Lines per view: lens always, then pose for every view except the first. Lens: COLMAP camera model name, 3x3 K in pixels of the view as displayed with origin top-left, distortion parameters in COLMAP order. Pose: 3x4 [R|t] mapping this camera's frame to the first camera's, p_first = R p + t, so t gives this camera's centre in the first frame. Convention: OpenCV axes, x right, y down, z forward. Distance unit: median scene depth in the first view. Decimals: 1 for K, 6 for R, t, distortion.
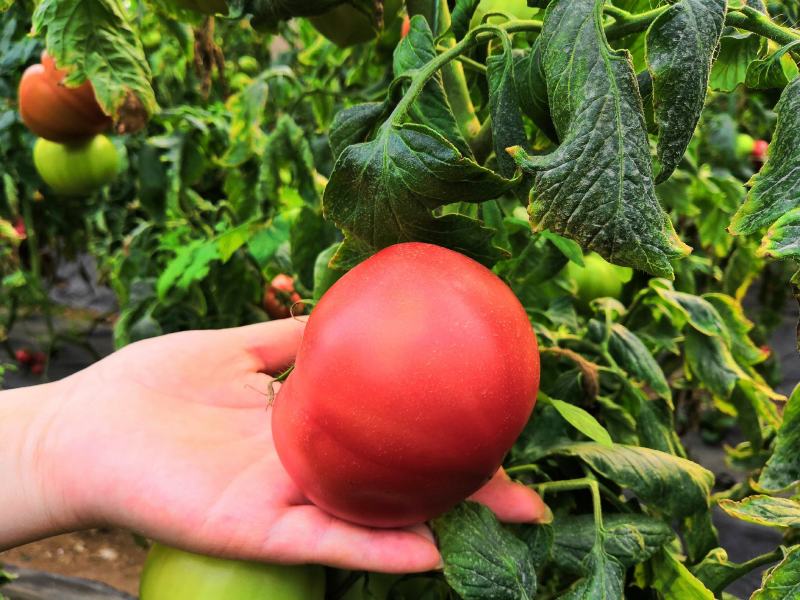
lens RADIAL K [[641.4, 0, 400.0], [0, 641.4, 300.0], [0, 0, 1]] dist [-0.038560, 0.008590]
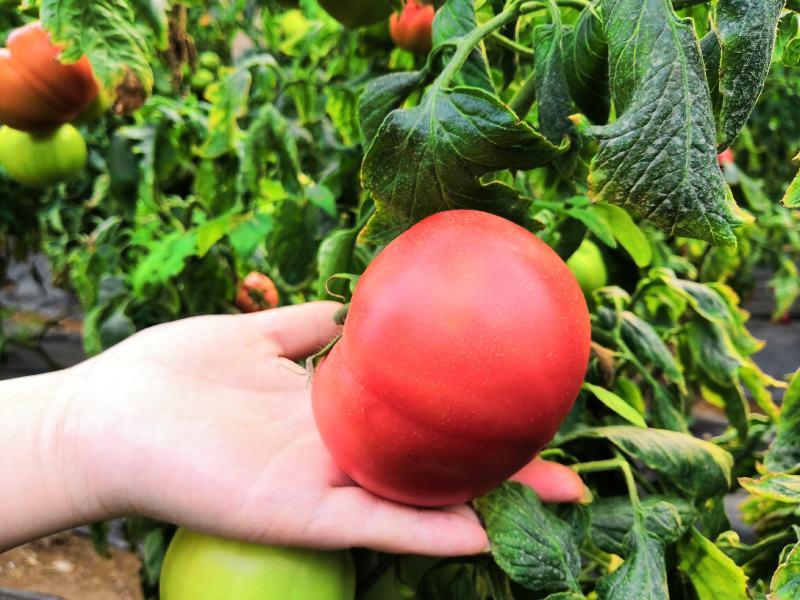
lens RADIAL K [[652.3, 0, 402.2], [0, 652.3, 302.1], [0, 0, 1]] dist [-0.063365, 0.042774]
pose [[0.998358, -0.000988, 0.057277, -0.097690], [0.000975, 0.999999, 0.000259, 0.032349], [-0.057277, -0.000203, 0.998358, 0.011304]]
